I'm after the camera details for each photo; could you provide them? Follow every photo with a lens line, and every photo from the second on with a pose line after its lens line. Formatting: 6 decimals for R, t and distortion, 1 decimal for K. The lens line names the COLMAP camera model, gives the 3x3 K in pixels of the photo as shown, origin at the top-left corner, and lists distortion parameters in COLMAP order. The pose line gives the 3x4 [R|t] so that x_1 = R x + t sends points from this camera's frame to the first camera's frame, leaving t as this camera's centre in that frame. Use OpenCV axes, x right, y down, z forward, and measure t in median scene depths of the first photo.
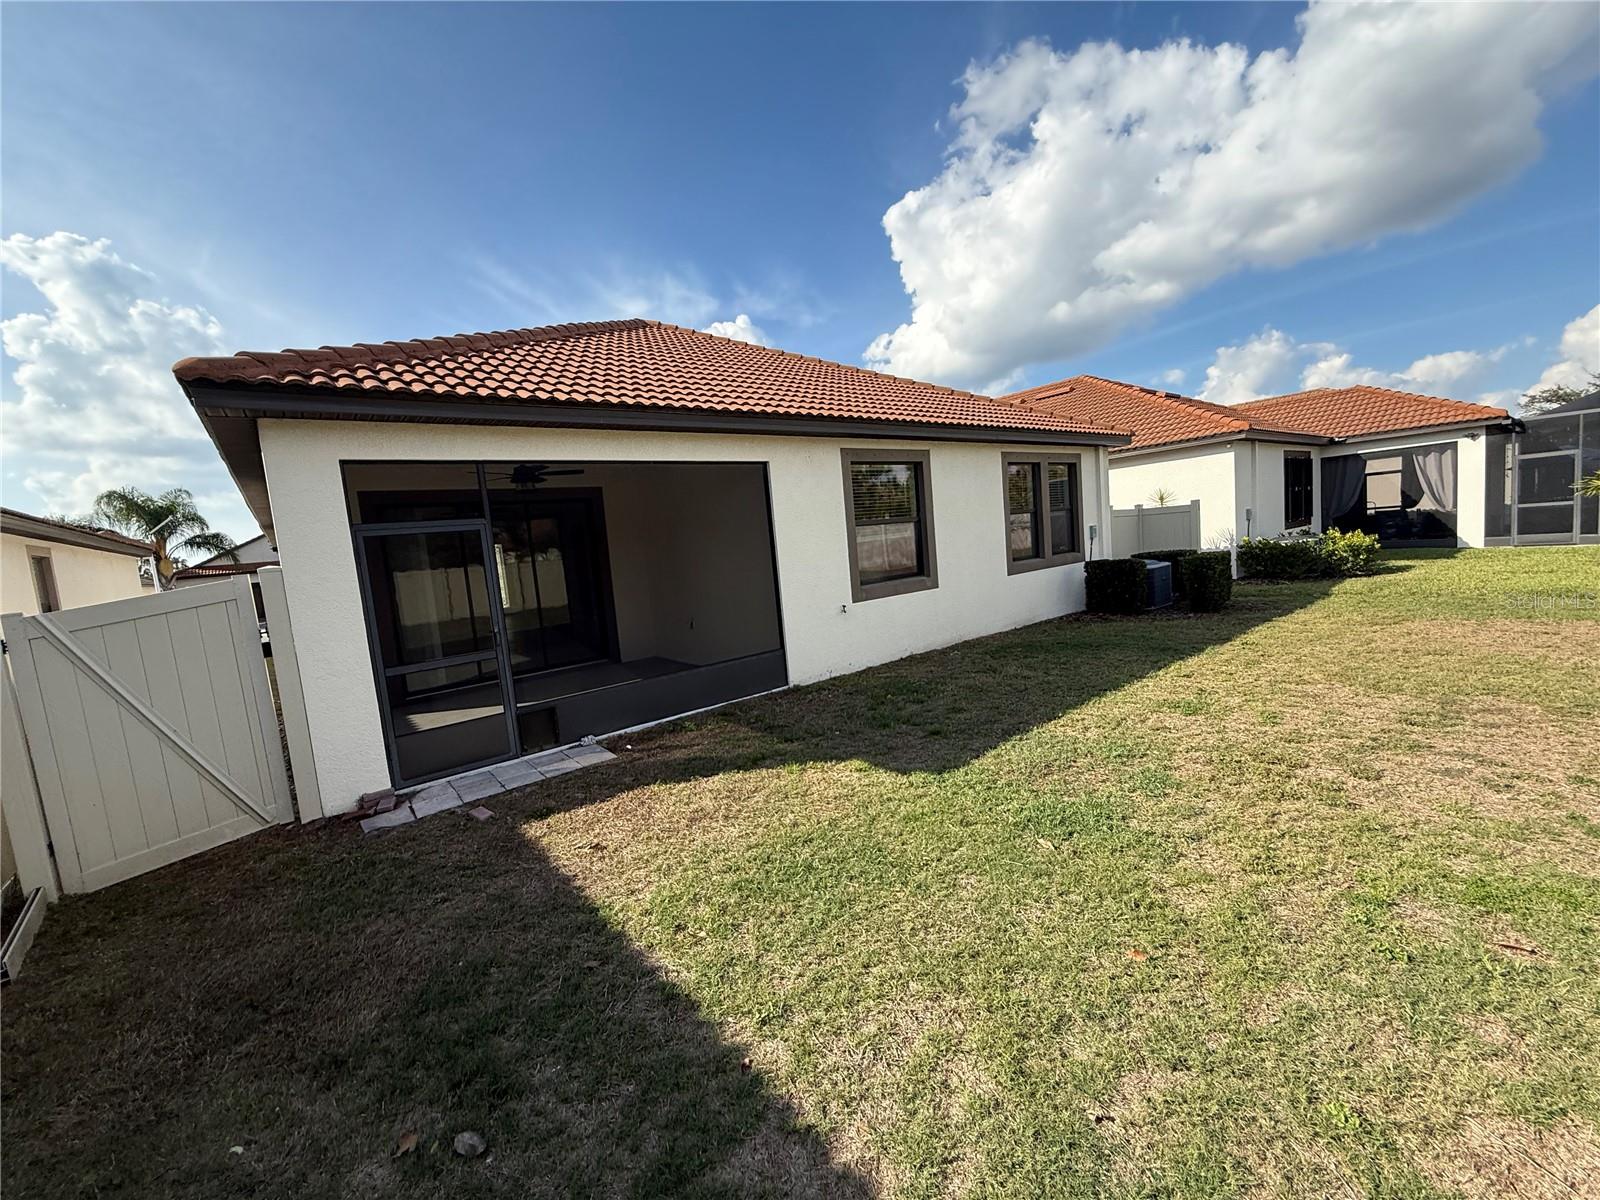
lens RADIAL K [[643.2, 0, 800.0], [0, 643.2, 600.0], [0, 0, 1]] dist [0.000673, -0.000018]
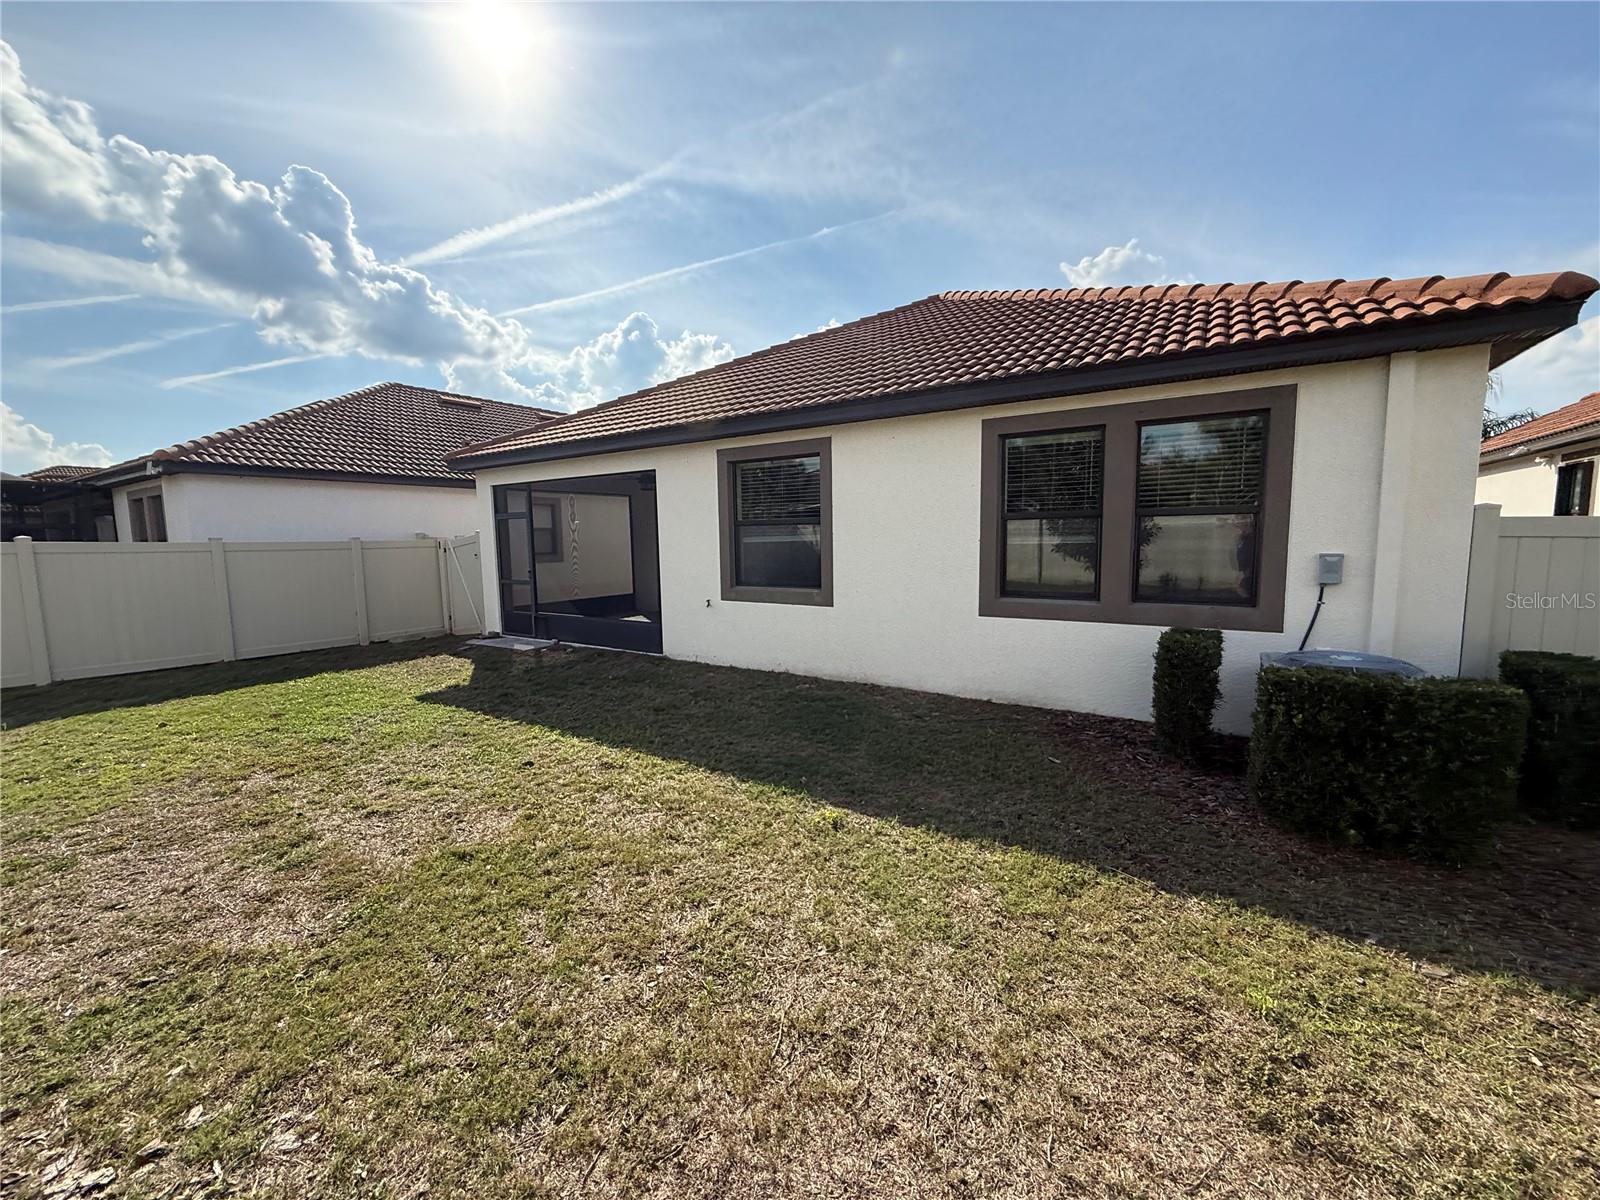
lens RADIAL K [[624.4, 0, 800.0], [0, 624.4, 600.0], [0, 0, 1]] dist [-0.000652, -0.000013]
pose [[0.332158, 0.183313, -0.925239, 1.014392], [-0.103824, 0.982078, 0.157301, -0.160022], [0.937492, 0.043814, 0.345237, 0.738038]]
